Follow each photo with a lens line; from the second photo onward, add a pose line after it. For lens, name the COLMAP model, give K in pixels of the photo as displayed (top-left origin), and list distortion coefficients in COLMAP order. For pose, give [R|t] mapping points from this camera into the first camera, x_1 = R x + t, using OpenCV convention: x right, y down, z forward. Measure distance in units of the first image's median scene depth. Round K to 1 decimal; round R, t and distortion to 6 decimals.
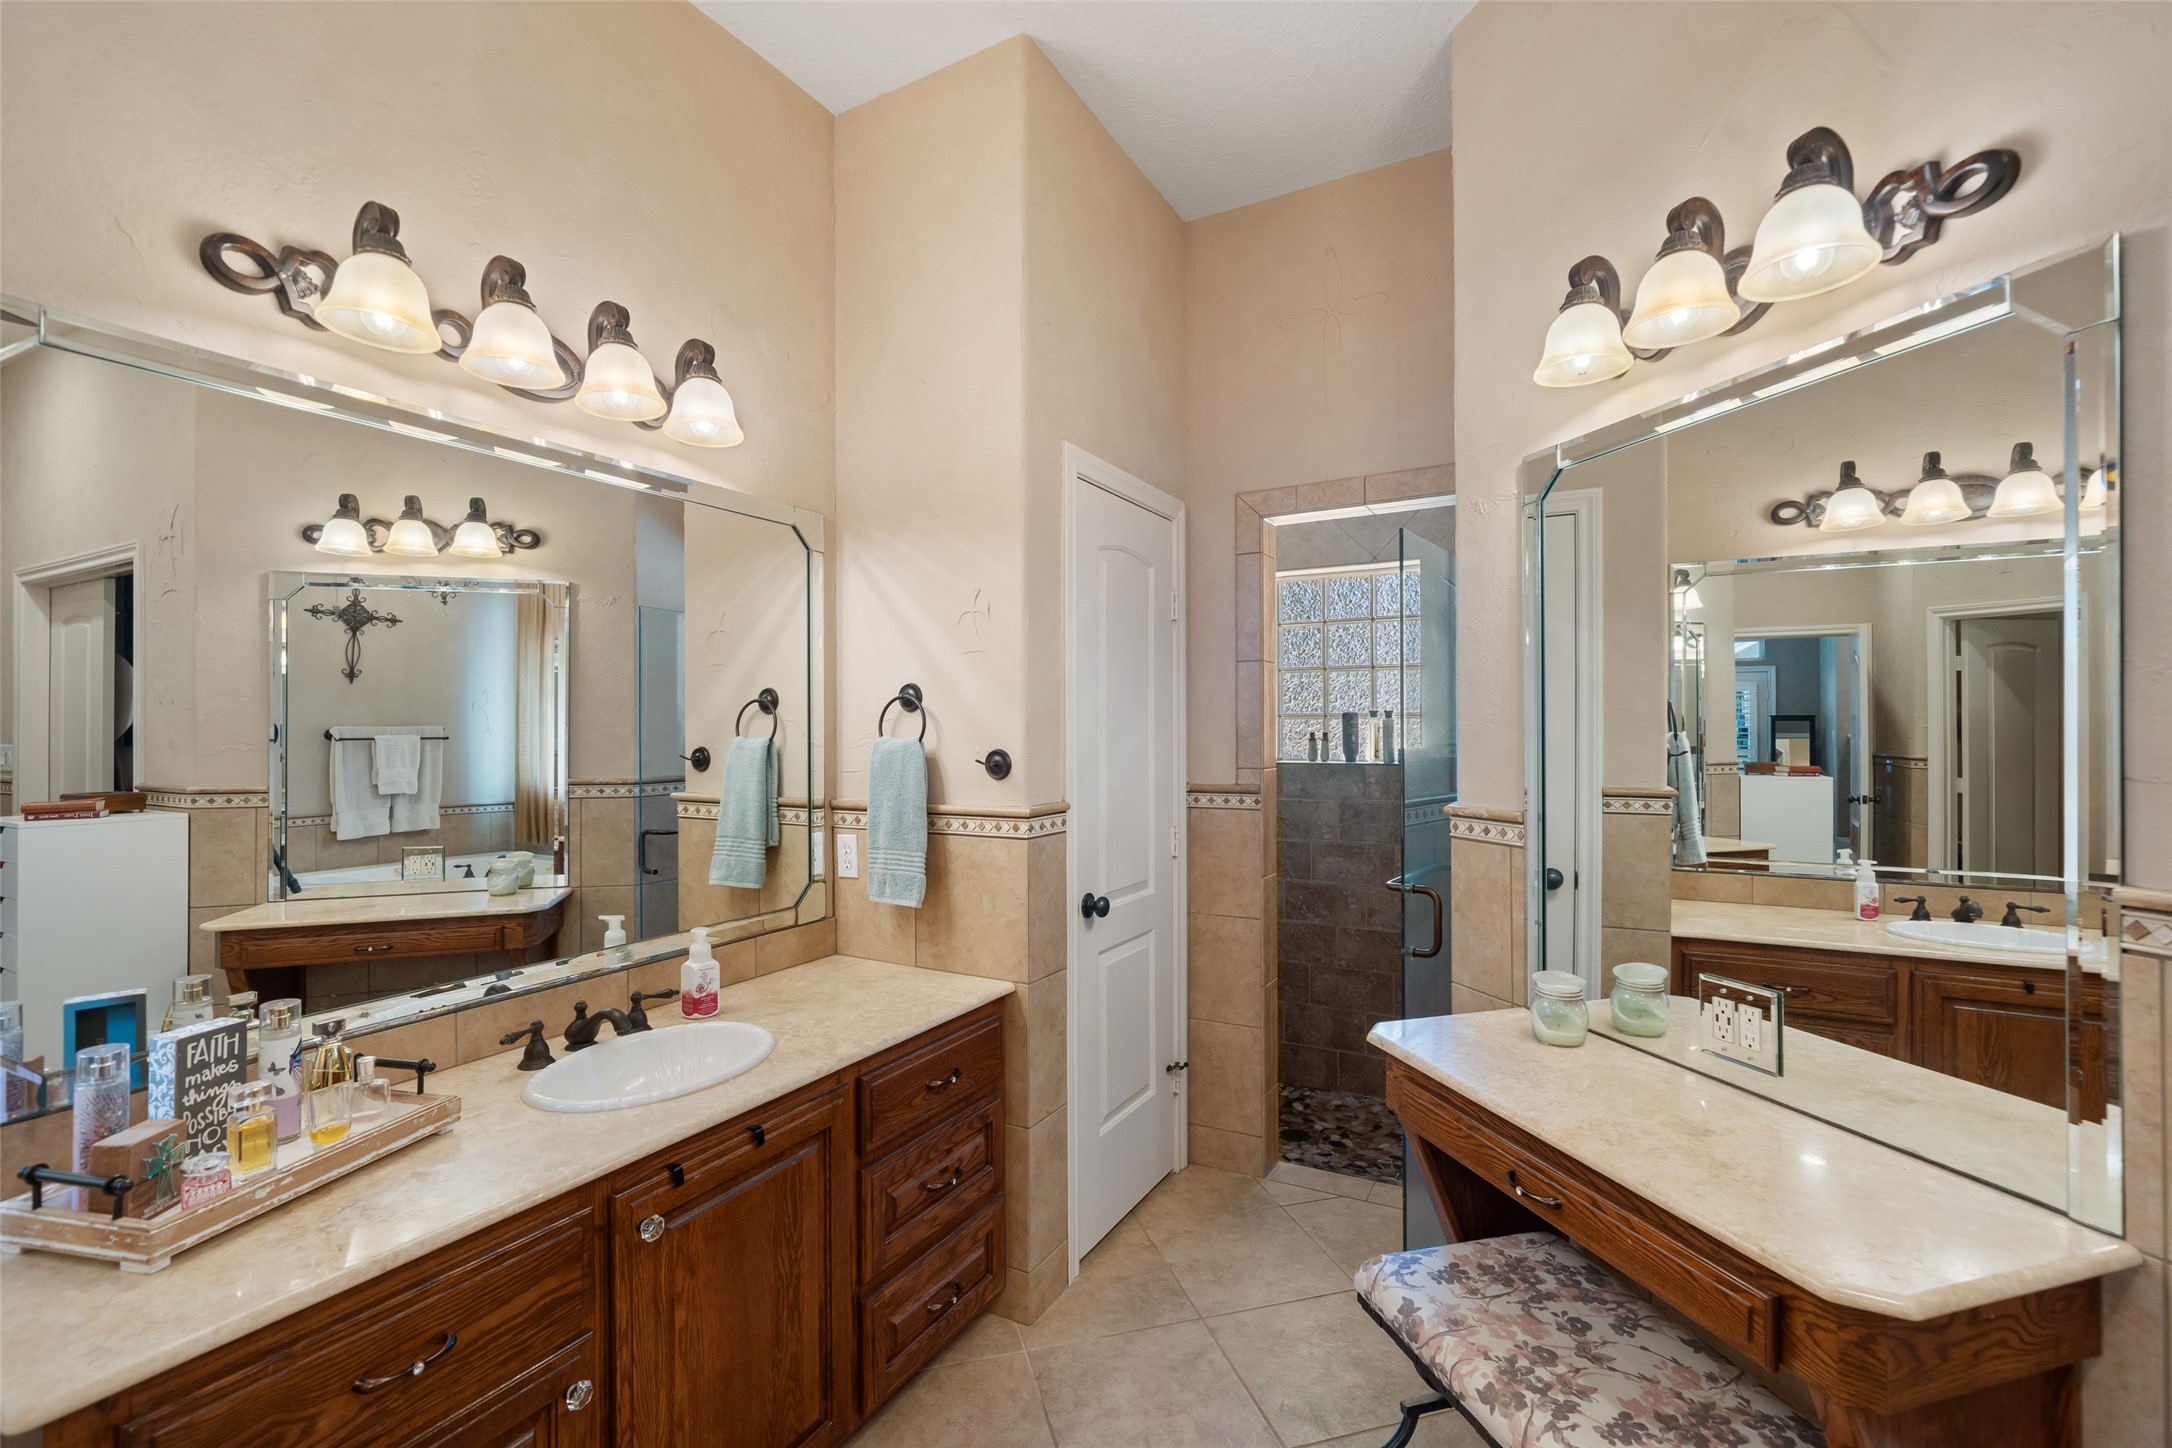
lens RADIAL K [[986.5, 0, 1164.4], [0, 986.5, 727.8], [0, 0, 1]] dist [0.000814, -0.000021]
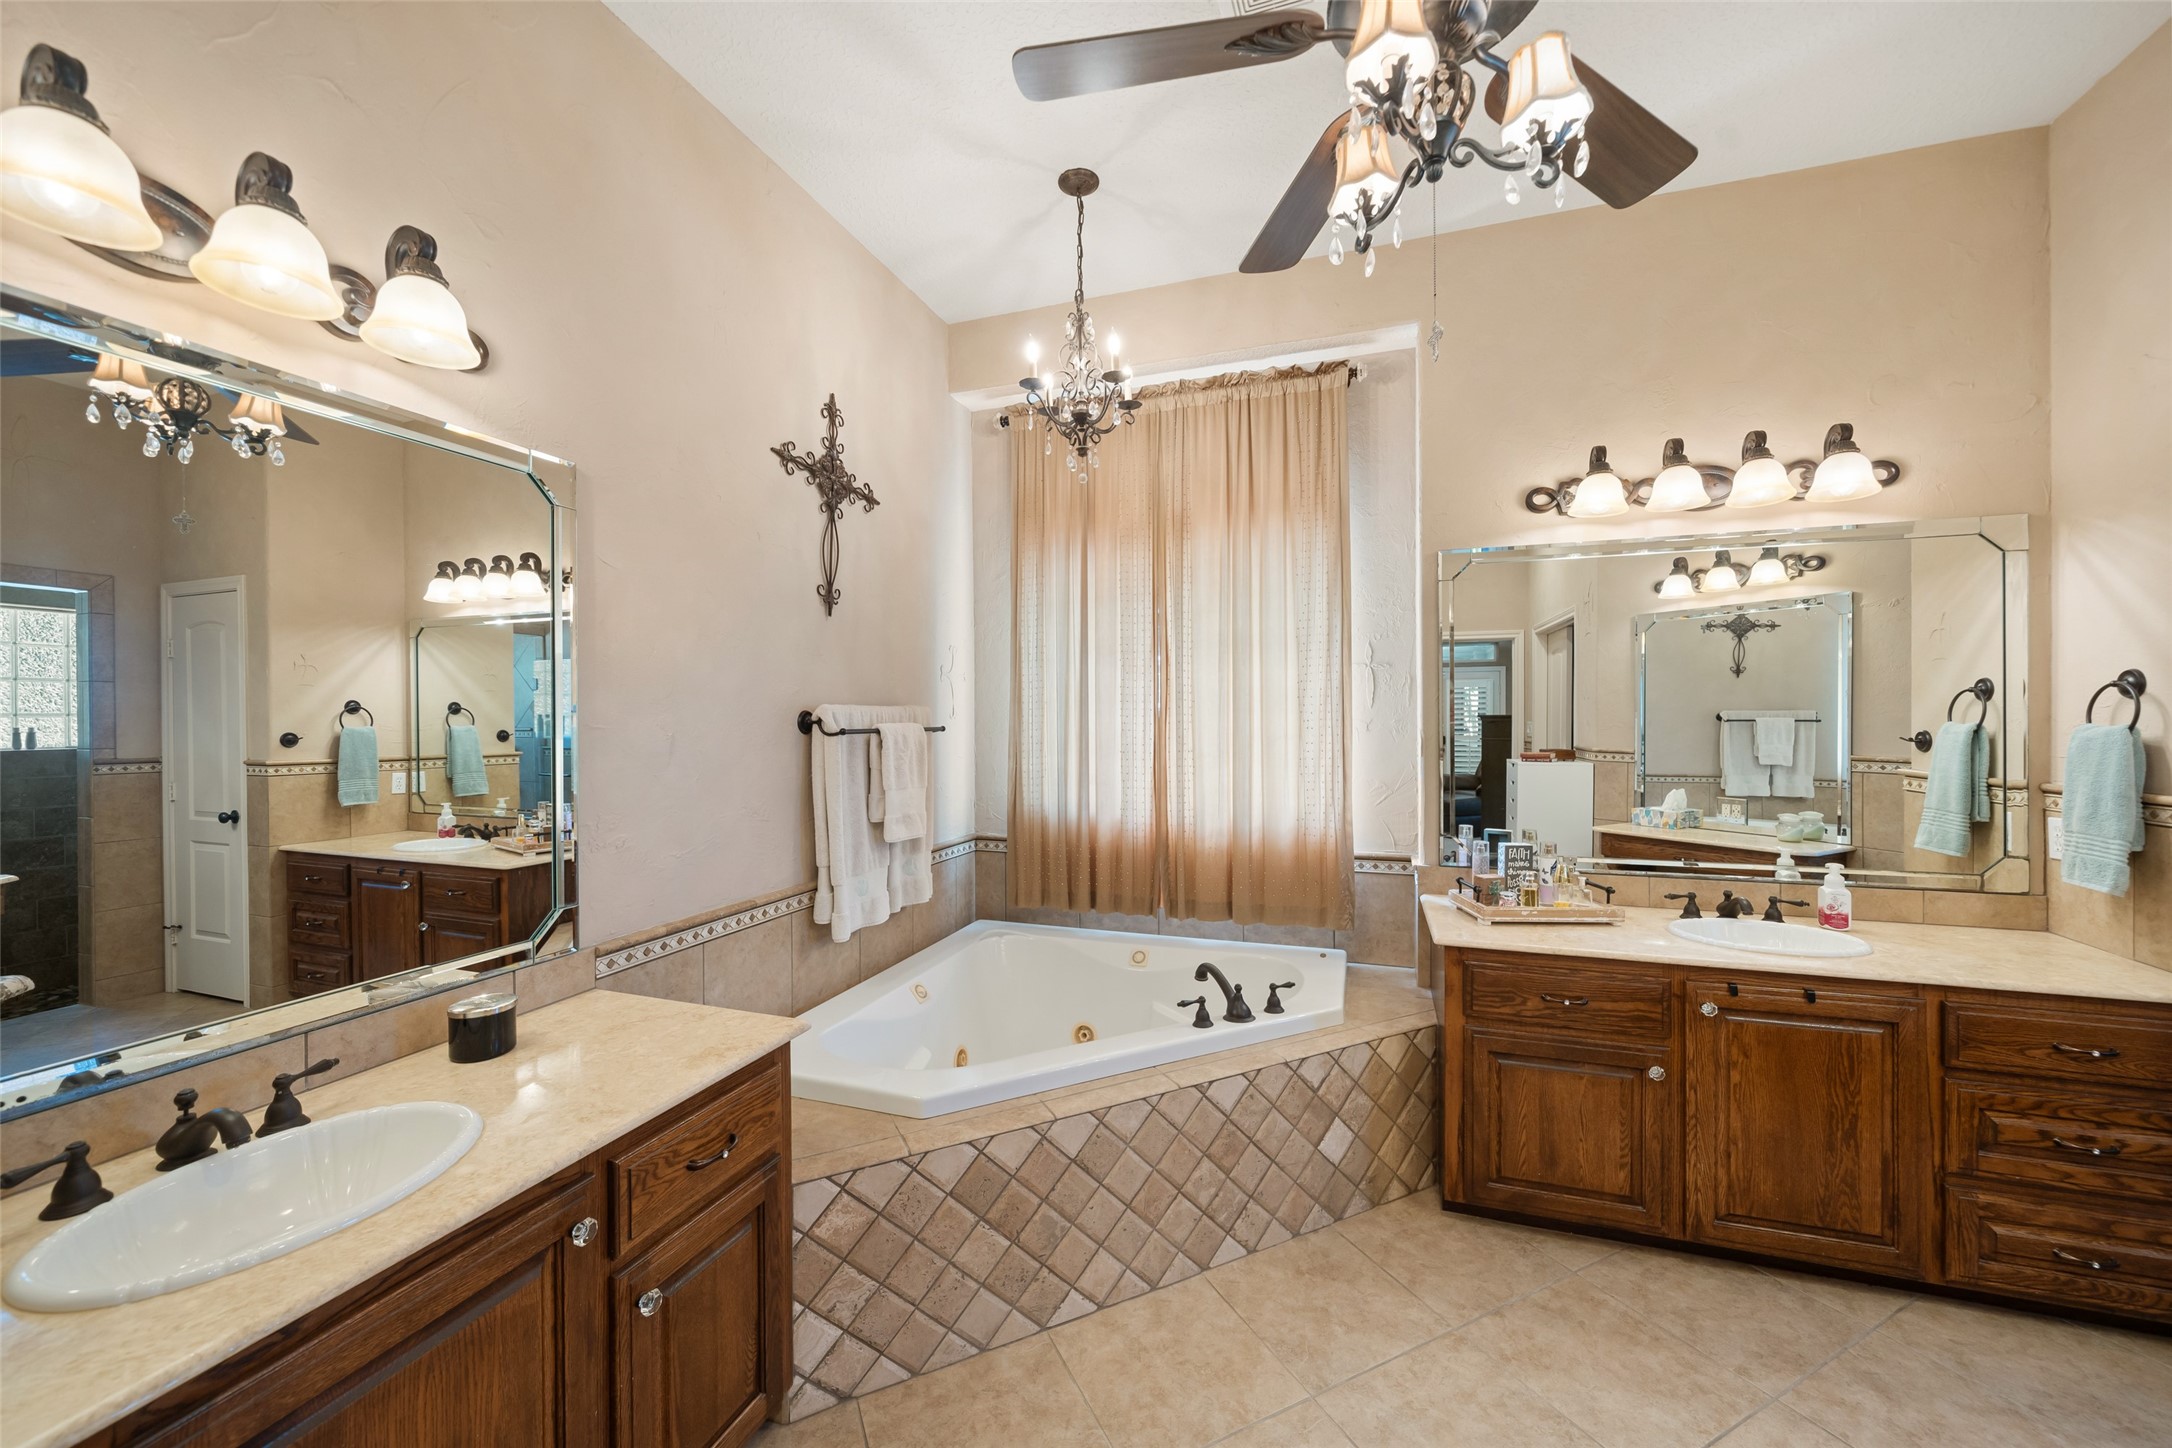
lens RADIAL K [[805.5, 0, 1090.5], [0, 805.5, 719.9], [0, 0, 1]] dist [-0.005594, -0.000217]
pose [[0.178124, 0.009609, -0.983961, 0.305108], [0.001038, 0.999950, 0.009953, -0.003724], [0.984008, -0.002794, 0.178105, -0.139730]]
